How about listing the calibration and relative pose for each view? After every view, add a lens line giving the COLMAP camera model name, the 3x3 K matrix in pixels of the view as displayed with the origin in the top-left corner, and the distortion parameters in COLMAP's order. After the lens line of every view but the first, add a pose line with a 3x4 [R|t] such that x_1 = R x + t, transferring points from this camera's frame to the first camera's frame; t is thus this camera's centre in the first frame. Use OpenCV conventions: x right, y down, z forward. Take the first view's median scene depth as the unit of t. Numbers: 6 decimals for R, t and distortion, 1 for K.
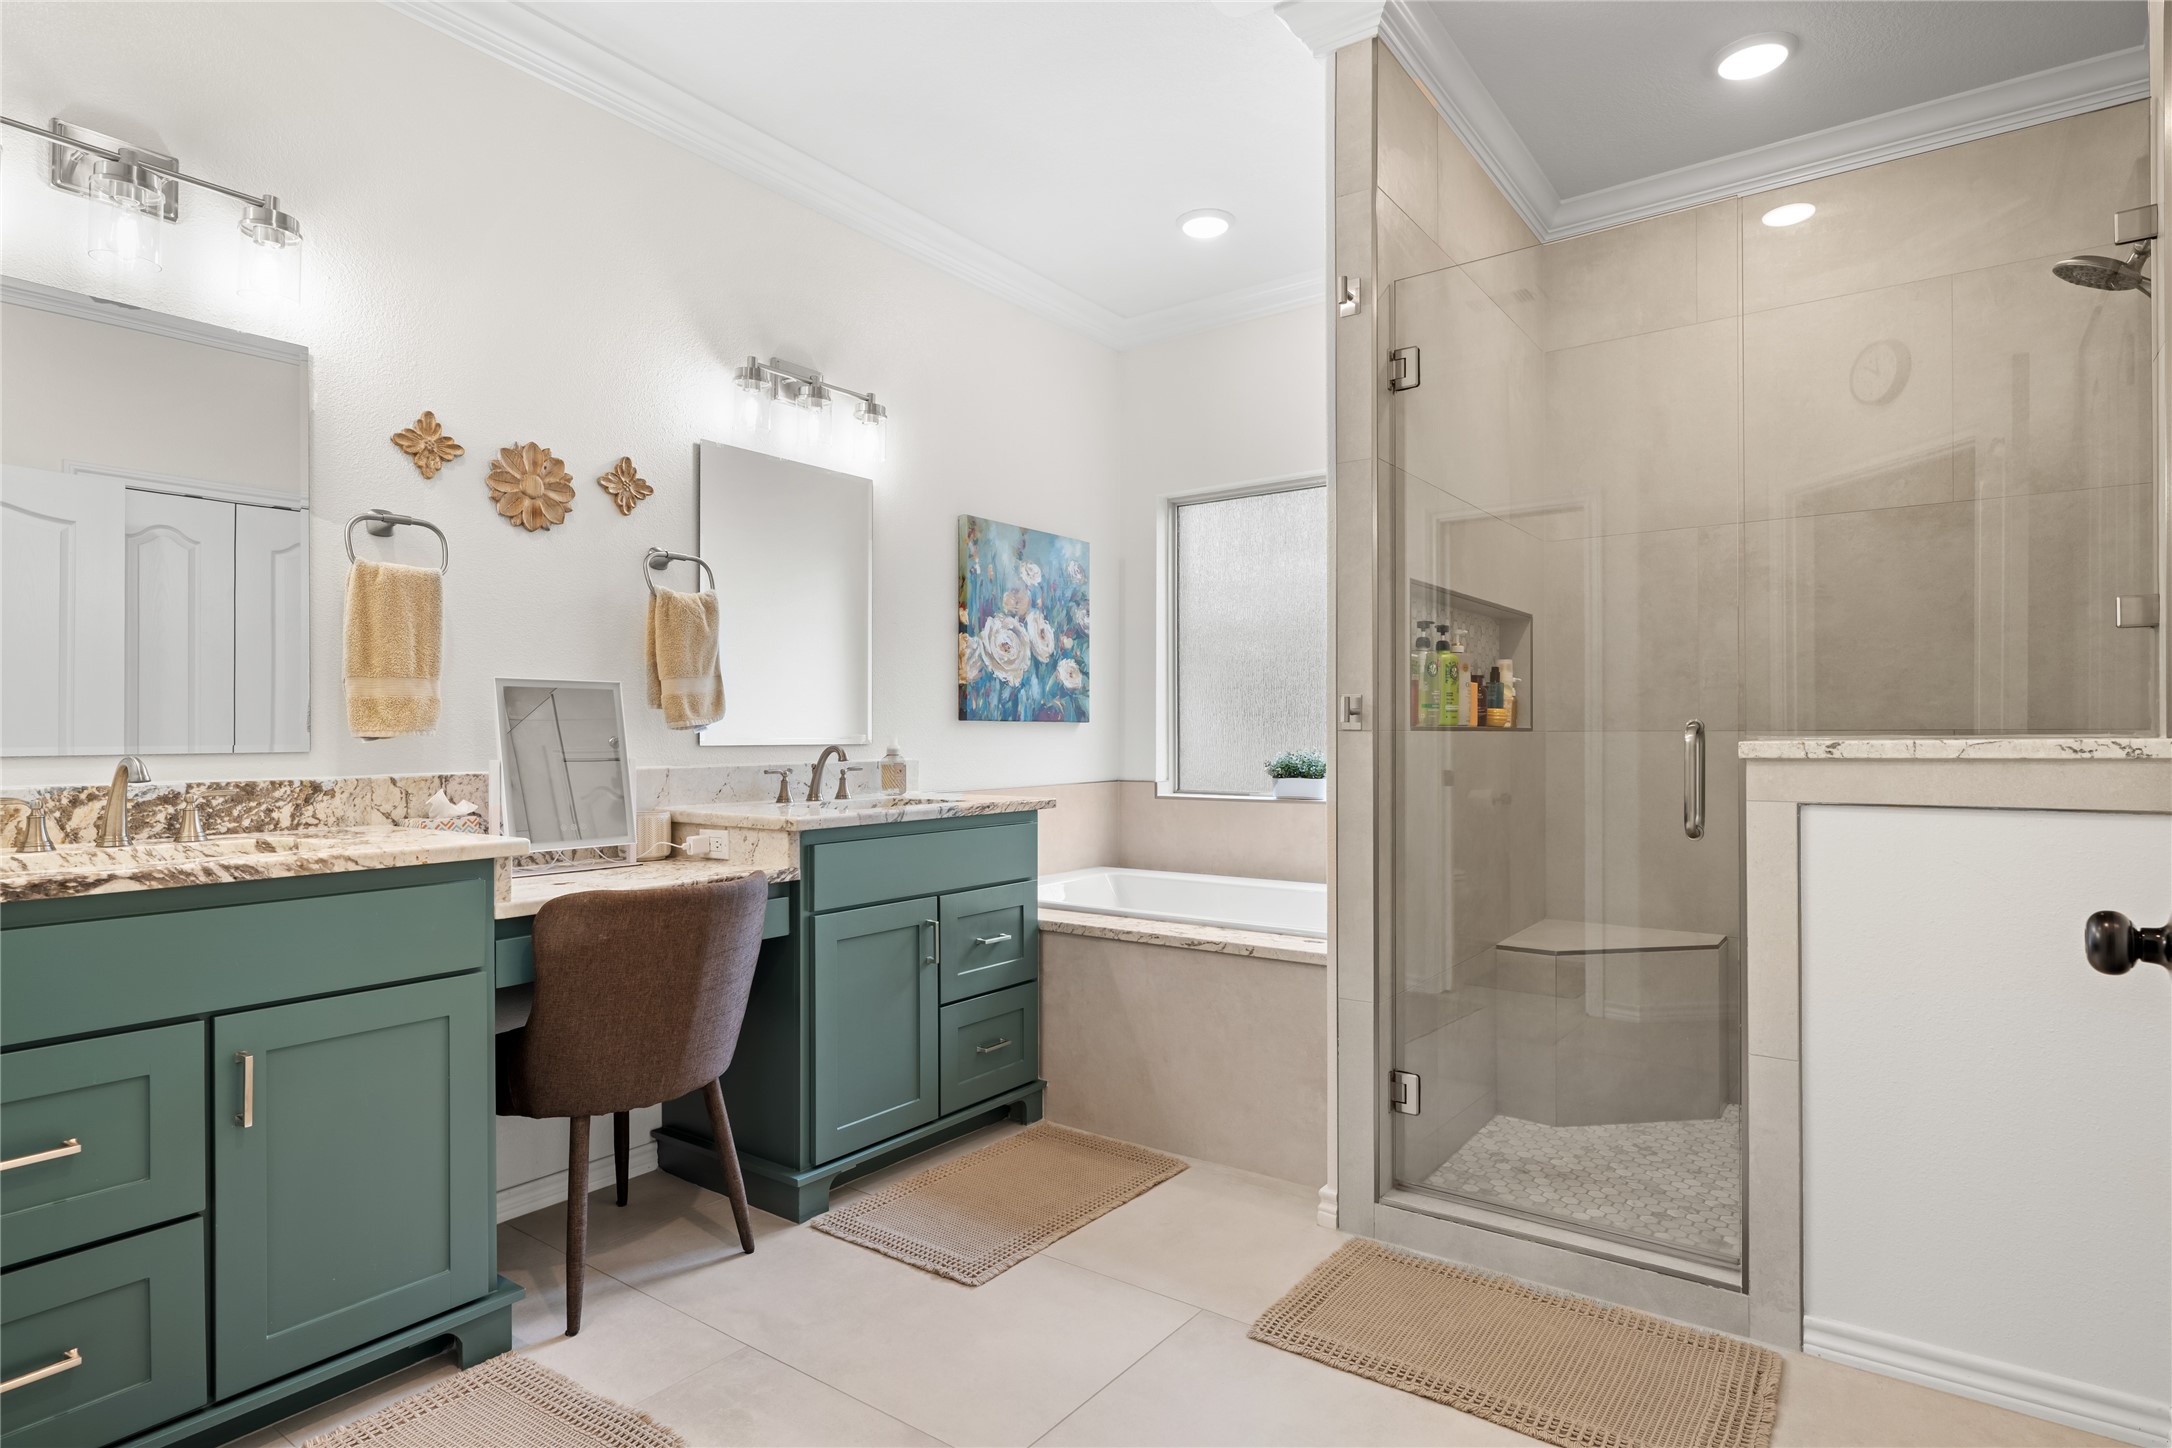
lens RADIAL K [[1121.8, 0, 1086.0], [0, 1121.8, 724.0], [0, 0, 1]] dist [-0.003082, -0.000331]
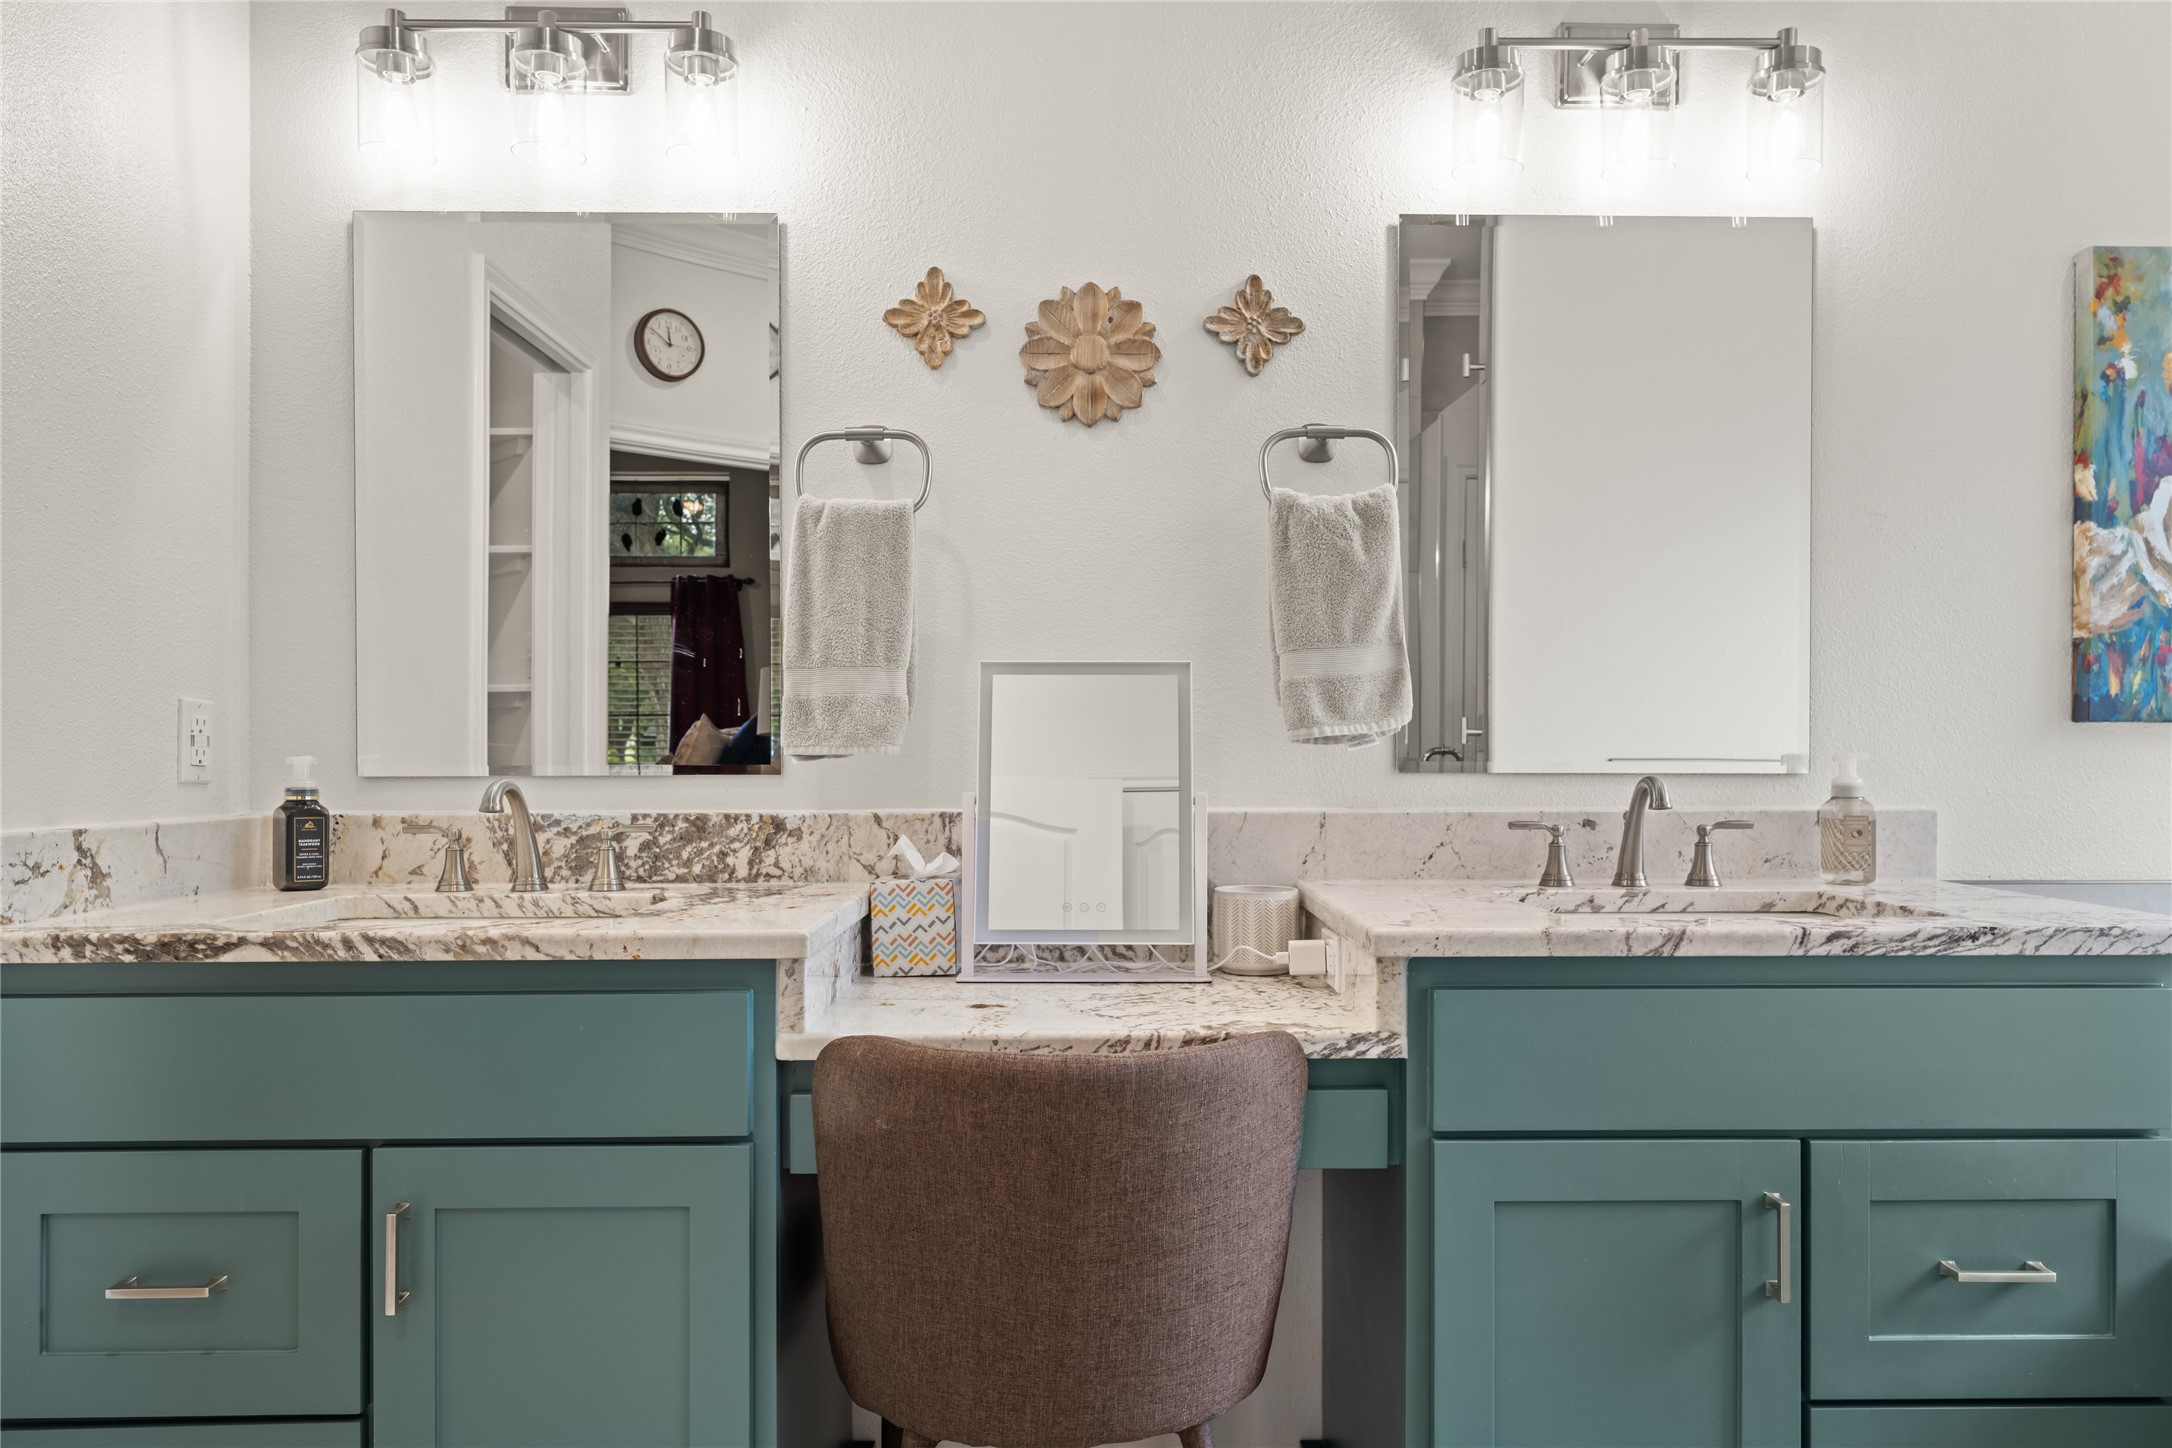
lens RADIAL K [[1456.6, 0, 1095.6], [0, 1456.6, 753.5], [0, 0, 1]] dist [0.001491, -0.002231]
pose [[0.612051, 0.004604, -0.790805, 0.165609], [0.004832, 0.999943, 0.009561, 0.002808], [0.790804, -0.009673, 0.611994, 0.560338]]
